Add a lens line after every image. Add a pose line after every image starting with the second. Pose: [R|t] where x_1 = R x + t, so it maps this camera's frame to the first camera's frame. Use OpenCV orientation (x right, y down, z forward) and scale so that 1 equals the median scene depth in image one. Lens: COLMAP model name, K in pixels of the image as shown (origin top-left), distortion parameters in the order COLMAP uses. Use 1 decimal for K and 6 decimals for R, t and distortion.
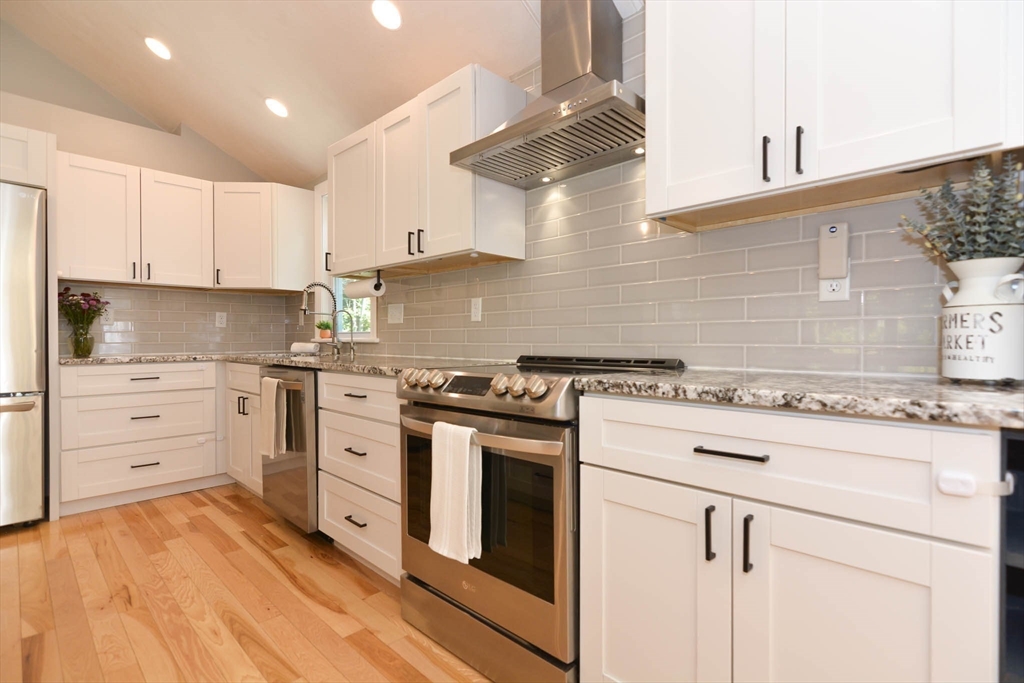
lens RADIAL K [[491.1, 0, 516.9], [0, 491.1, 340.9], [0, 0, 1]] dist [0.008932, -0.002914]
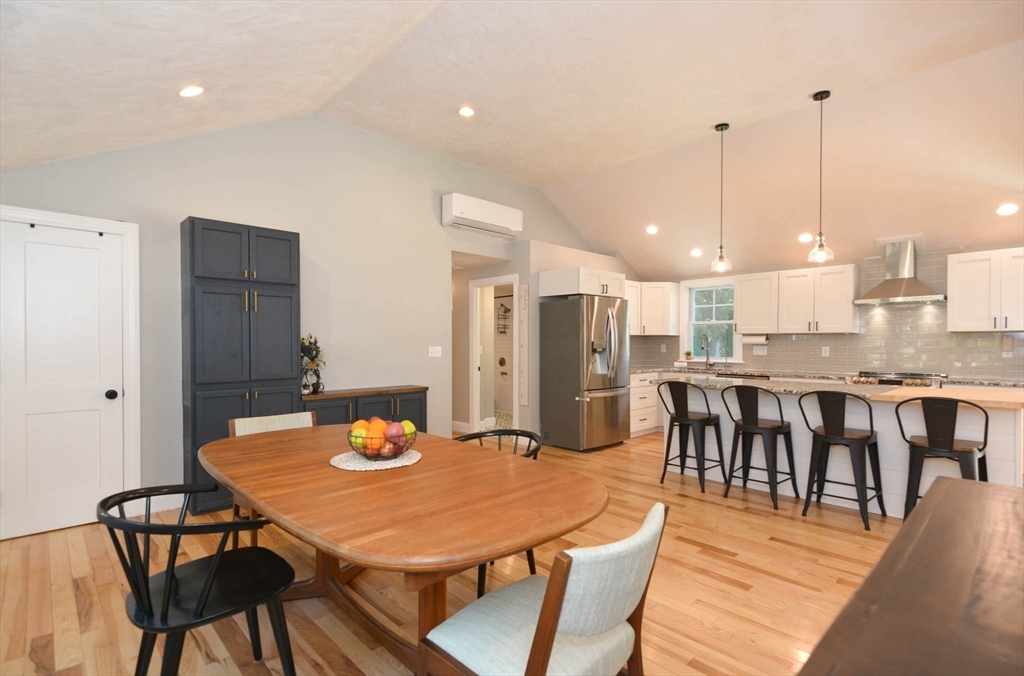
lens RADIAL K [[491.1, 0, 518.2], [0, 491.1, 345.9], [0, 0, 1]] dist [0.008932, -0.002914]
pose [[0.999815, 0.002946, -0.019027, -1.481589], [-0.002901, 0.999993, 0.002373, -0.088975], [0.019033, -0.002317, 0.999816, -1.373908]]
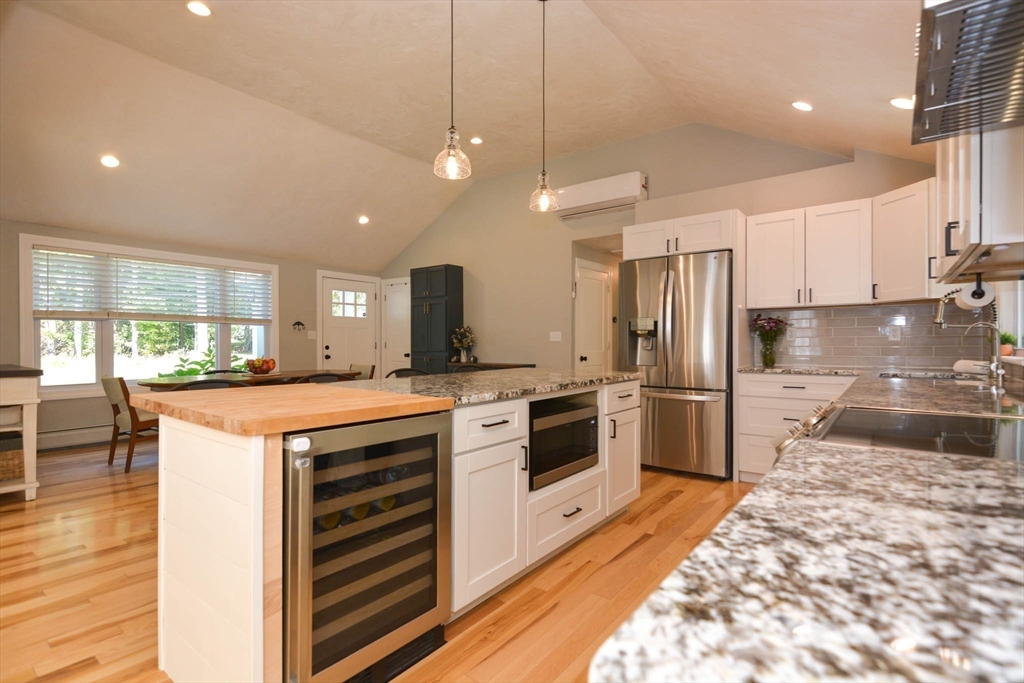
lens RADIAL K [[491.1, 0, 515.3], [0, 491.1, 340.0], [0, 0, 1]] dist [0.008932, -0.002914]
pose [[0.119474, -0.005274, -0.992823, 0.334672], [0.001228, 0.999986, -0.005164, -0.031503], [0.992837, -0.000603, 0.119479, 0.175512]]
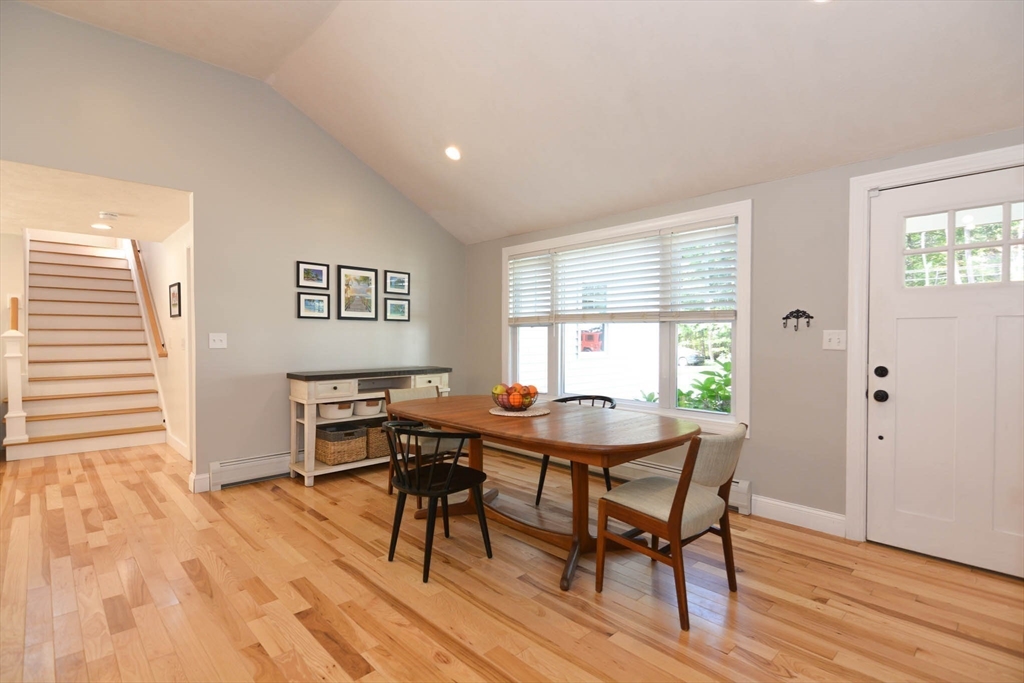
lens RADIAL K [[491.1, 0, 510.4], [0, 491.1, 339.8], [0, 0, 1]] dist [0.008932, -0.002914]
pose [[-0.999451, -0.001792, 0.033086, -1.741975], [-0.001672, 0.999992, 0.003651, -0.075267], [-0.033093, 0.003593, -0.999446, 0.545126]]
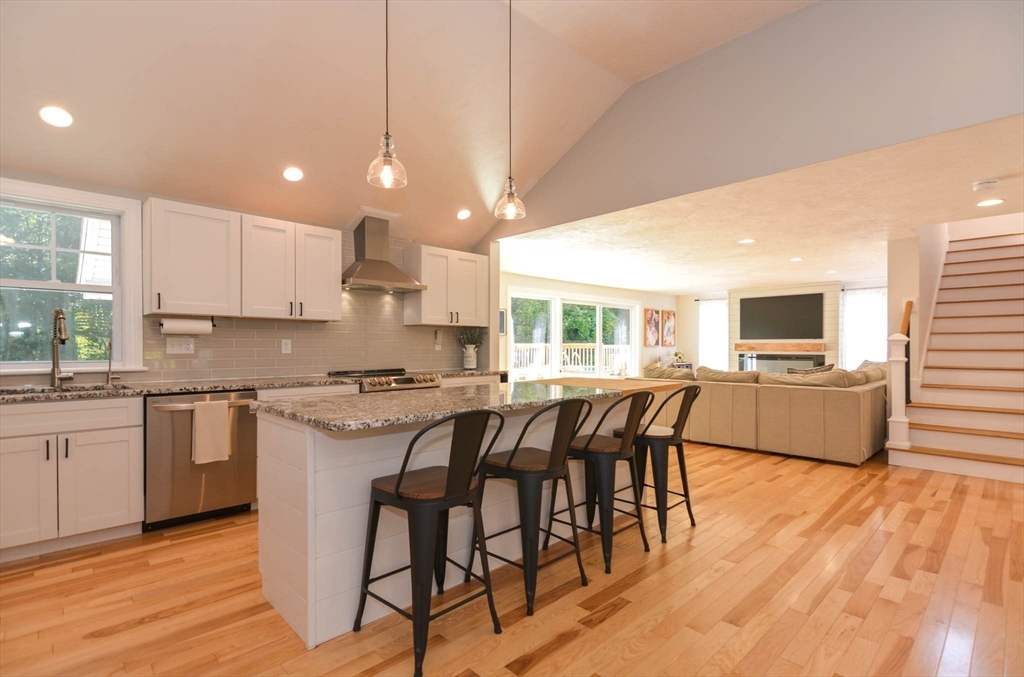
lens RADIAL K [[491.1, 0, 519.3], [0, 491.1, 343.5], [0, 0, 1]] dist [0.008932, -0.002914]
pose [[0.019772, 0.009301, 0.999761, -1.679466], [0.003350, 0.999950, -0.009369, -0.054012], [-0.999799, 0.003535, 0.019740, 0.175077]]
